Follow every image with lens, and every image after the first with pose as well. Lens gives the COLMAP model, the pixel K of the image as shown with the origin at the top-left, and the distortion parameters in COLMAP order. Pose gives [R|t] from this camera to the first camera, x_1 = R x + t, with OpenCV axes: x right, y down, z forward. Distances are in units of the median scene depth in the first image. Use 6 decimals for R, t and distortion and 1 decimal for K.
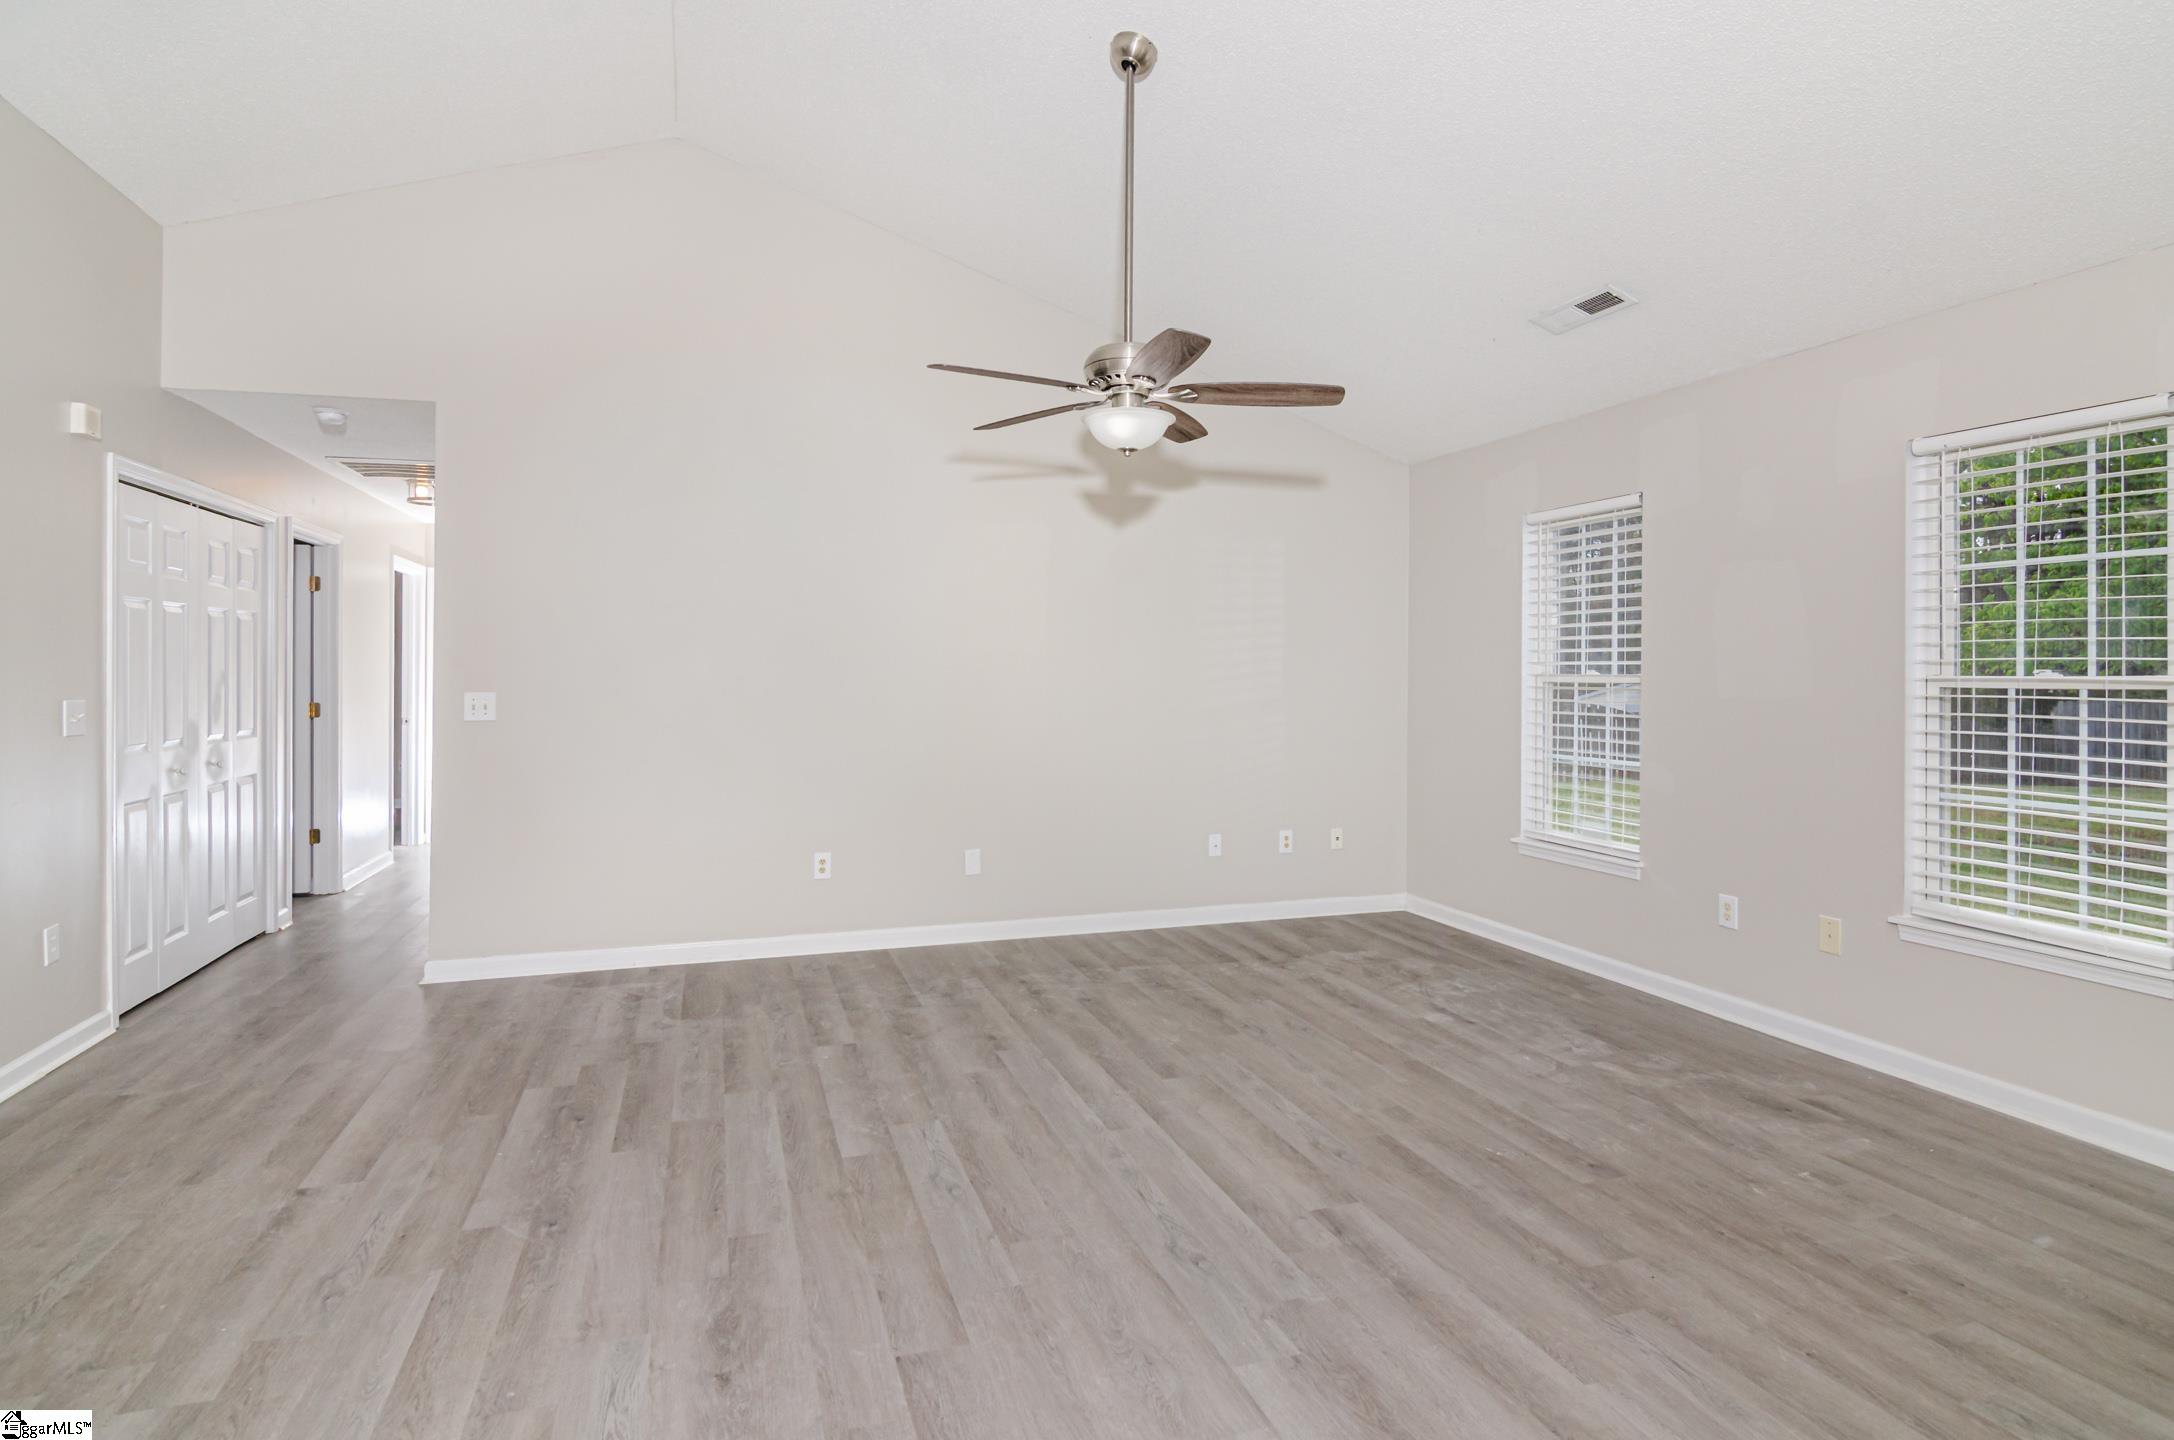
lens RADIAL K [[1038.3, 0, 1086.9], [0, 1038.3, 672.0], [0, 0, 1]] dist [-0.007742, 0.000578]
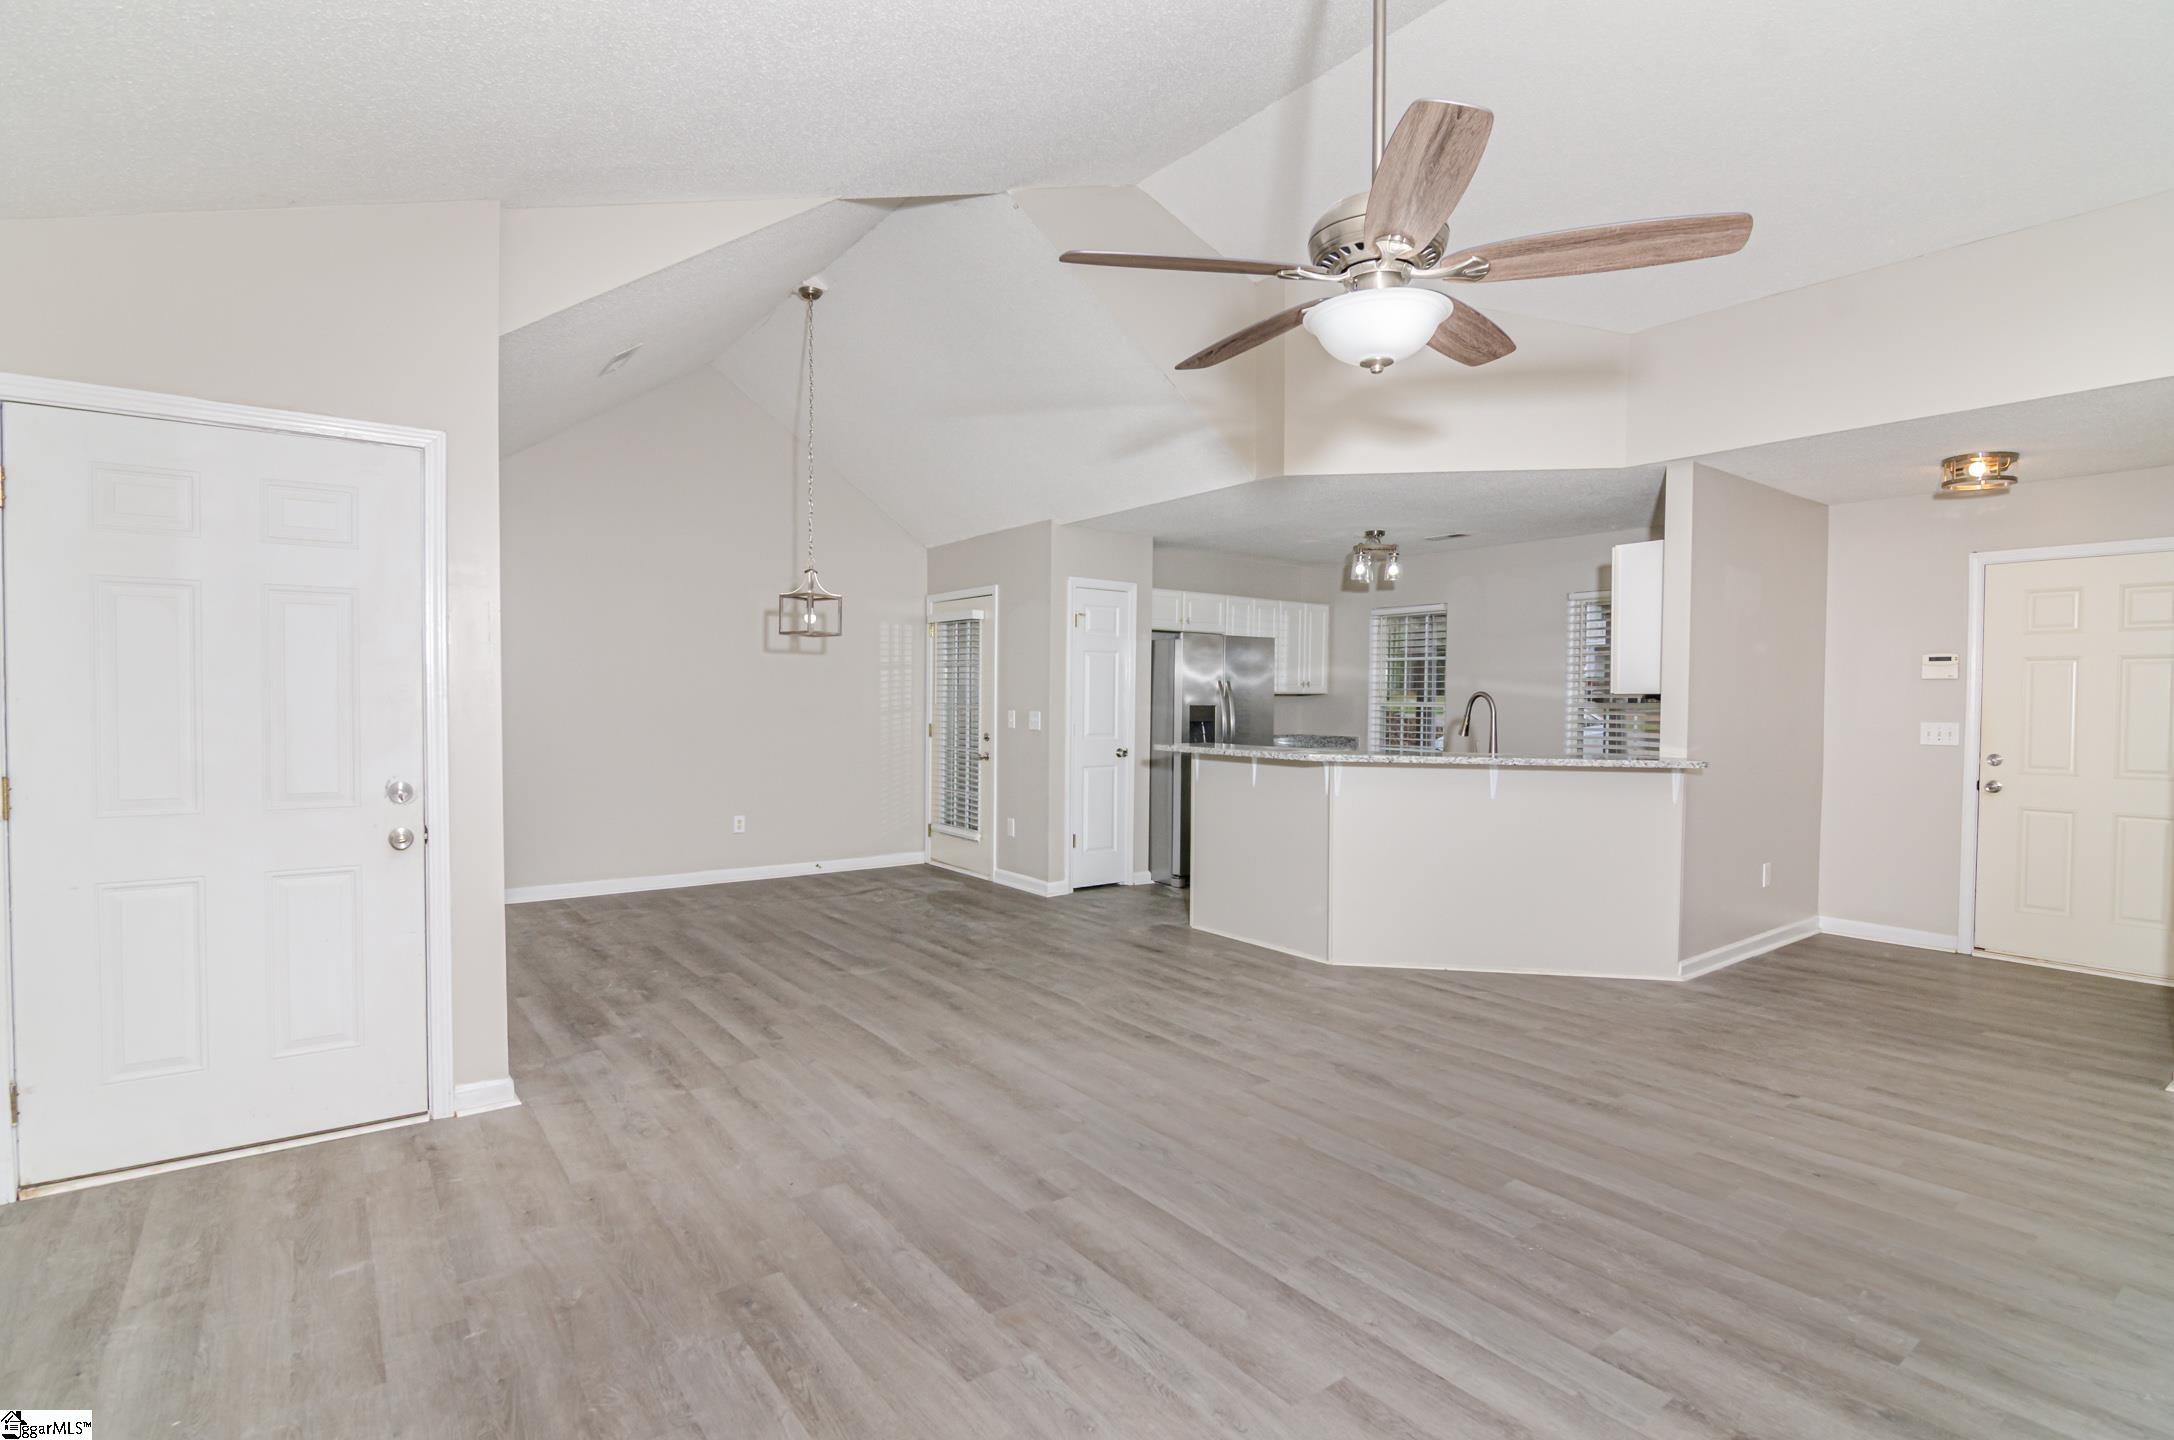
lens RADIAL K [[1038.3, 0, 1082.6], [0, 1038.3, 728.1], [0, 0, 1]] dist [-0.007742, 0.000578]
pose [[-0.947110, 0.000530, -0.320909, 0.520491], [-0.009170, 0.999546, 0.028712, 0.000827], [0.320778, 0.030136, -0.946675, 1.915123]]
